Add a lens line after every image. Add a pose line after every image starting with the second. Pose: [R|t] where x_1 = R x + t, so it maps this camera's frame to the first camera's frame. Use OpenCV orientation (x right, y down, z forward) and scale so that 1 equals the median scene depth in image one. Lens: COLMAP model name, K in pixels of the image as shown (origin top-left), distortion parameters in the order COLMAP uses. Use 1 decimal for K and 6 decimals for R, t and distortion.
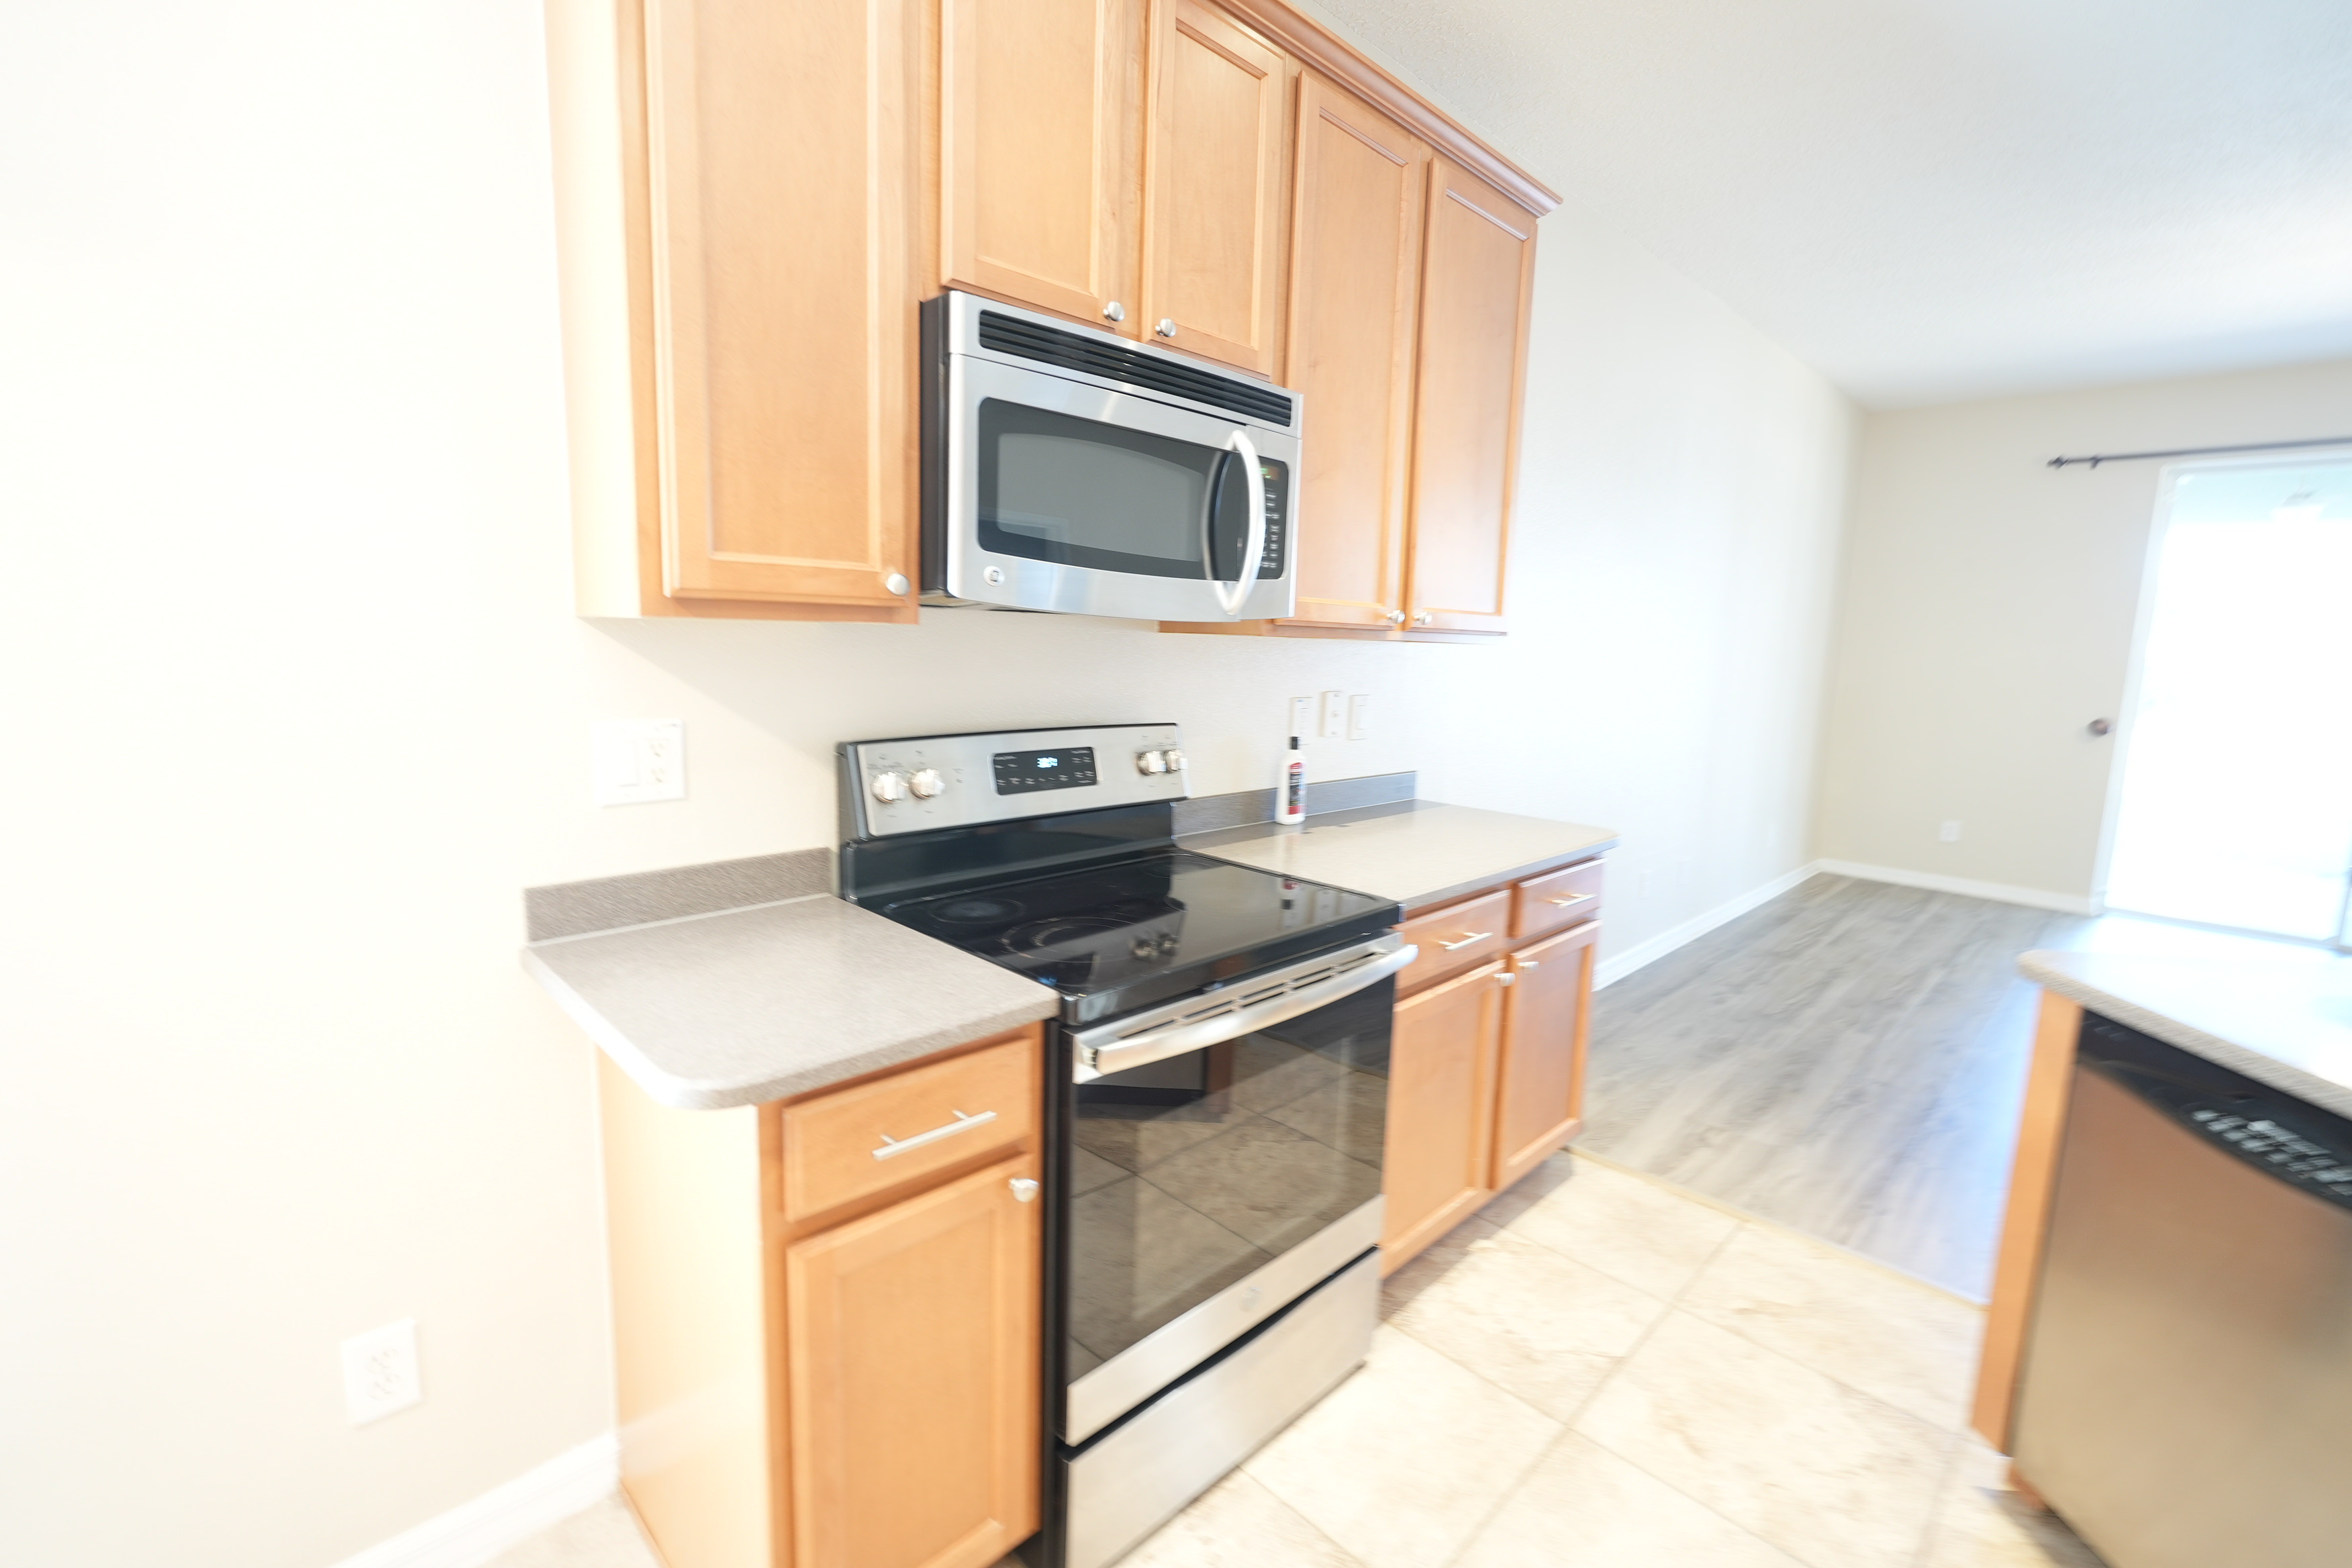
lens RADIAL K [[1025.0, 0, 1177.5], [0, 1025.0, 785.1], [0, 0, 1]] dist [-0.013298, 0.002594]
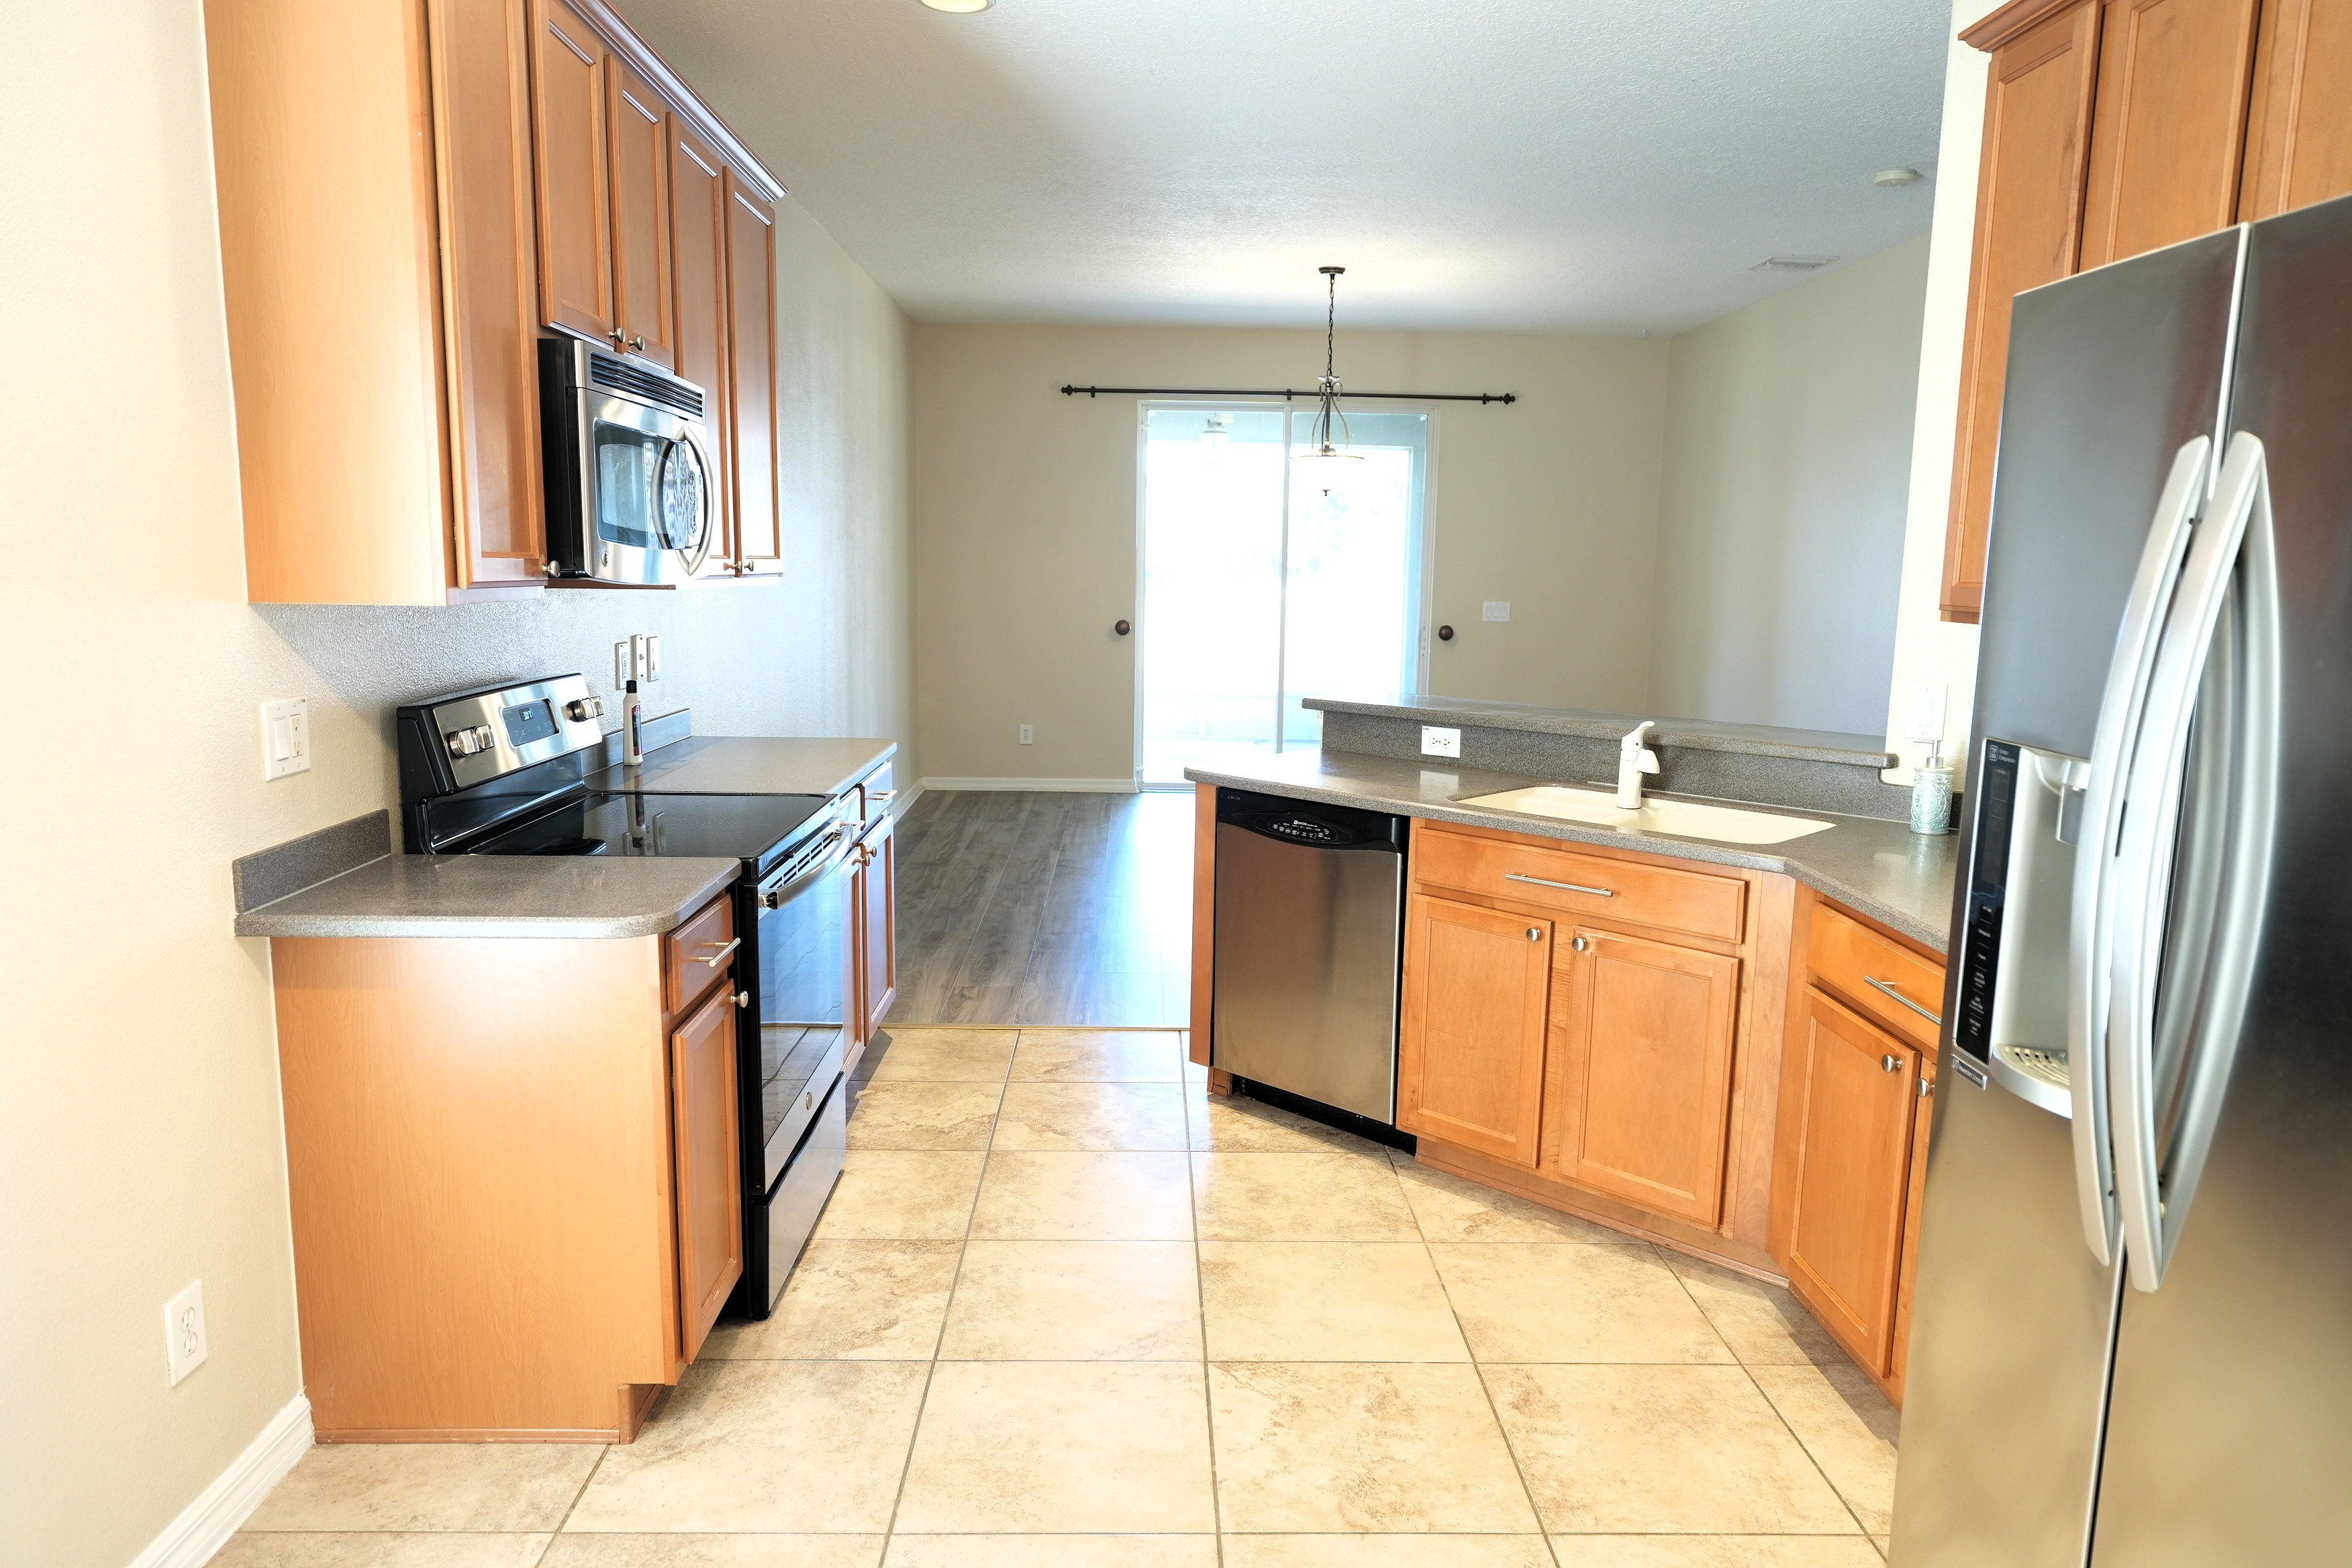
lens RADIAL K [[1508.9, 0, 1181.1], [0, 1508.9, 787.6], [0, 0, 1]] dist [-0.011450, 0.001429]
pose [[0.683299, -0.128901, 0.718670, -0.423184], [0.110803, 0.991199, 0.072432, 0.007863], [-0.721682, 0.030138, 0.691568, -0.313276]]
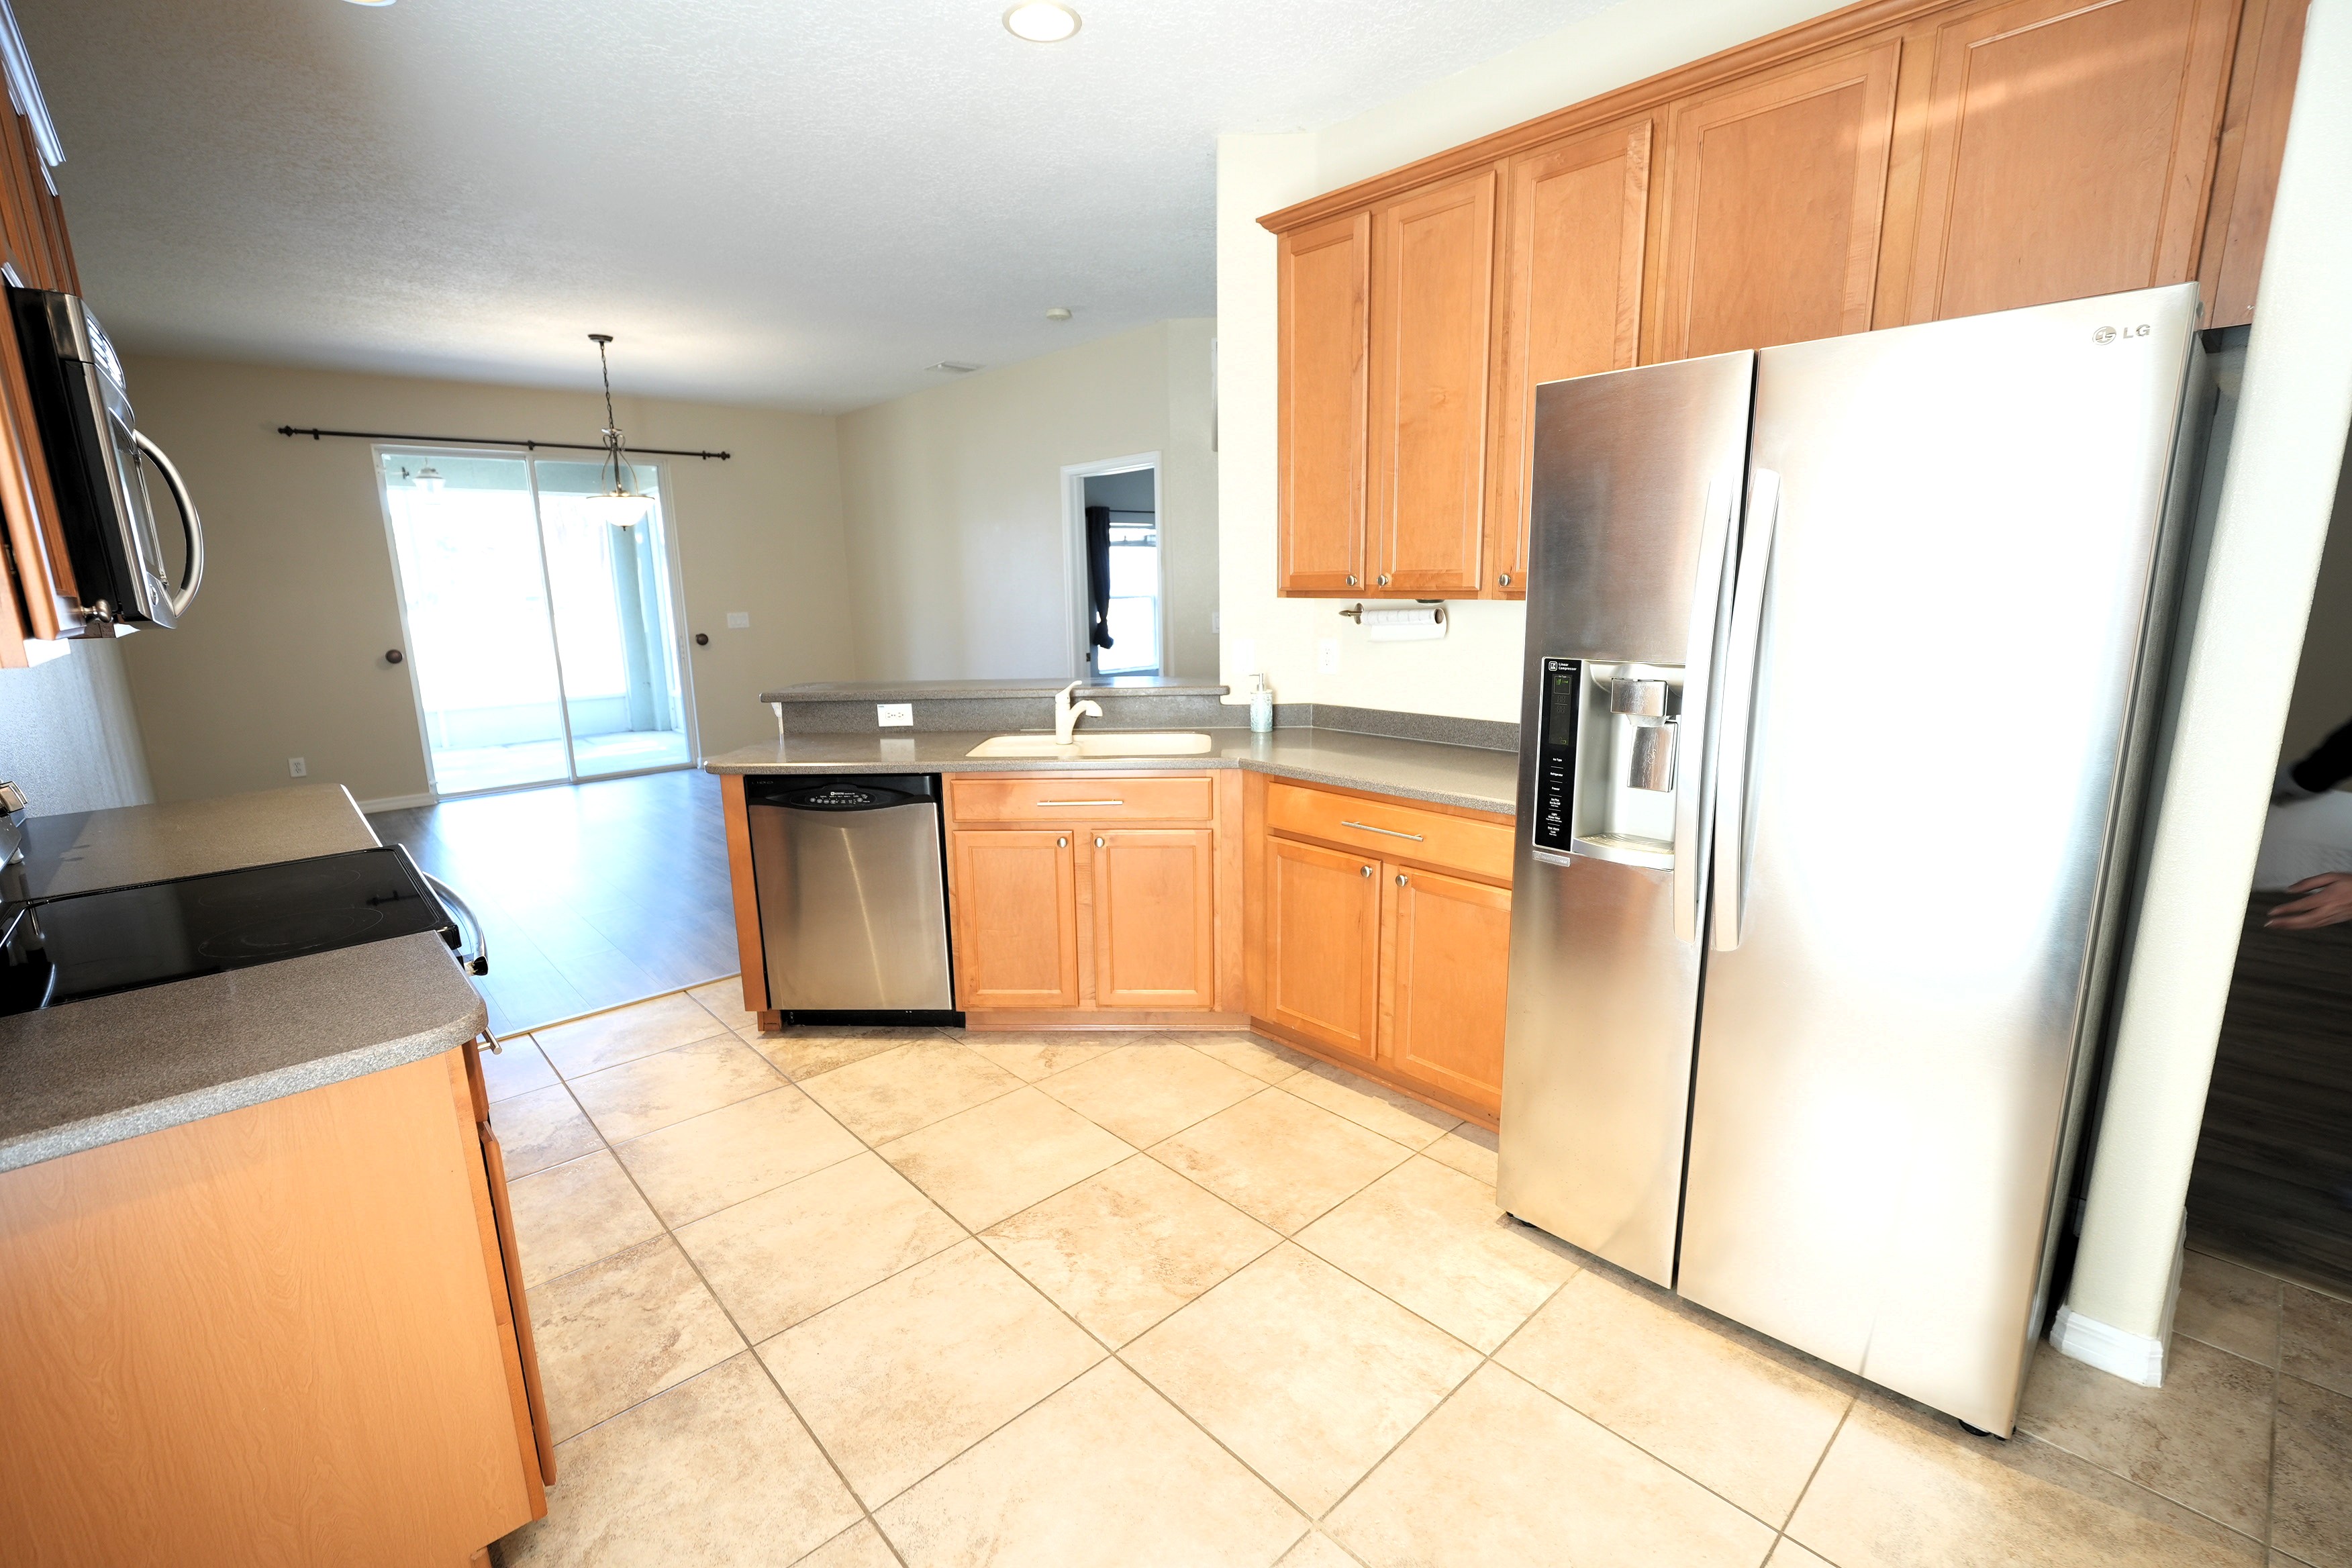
lens RADIAL K [[1025.0, 0, 1171.2], [0, 1025.0, 786.8], [0, 0, 1]] dist [-0.013298, 0.002594]
pose [[0.033961, -0.231171, 0.972320, -0.448851], [0.167132, 0.960495, 0.222522, -0.032985], [-0.985349, 0.154949, 0.071255, 0.003461]]
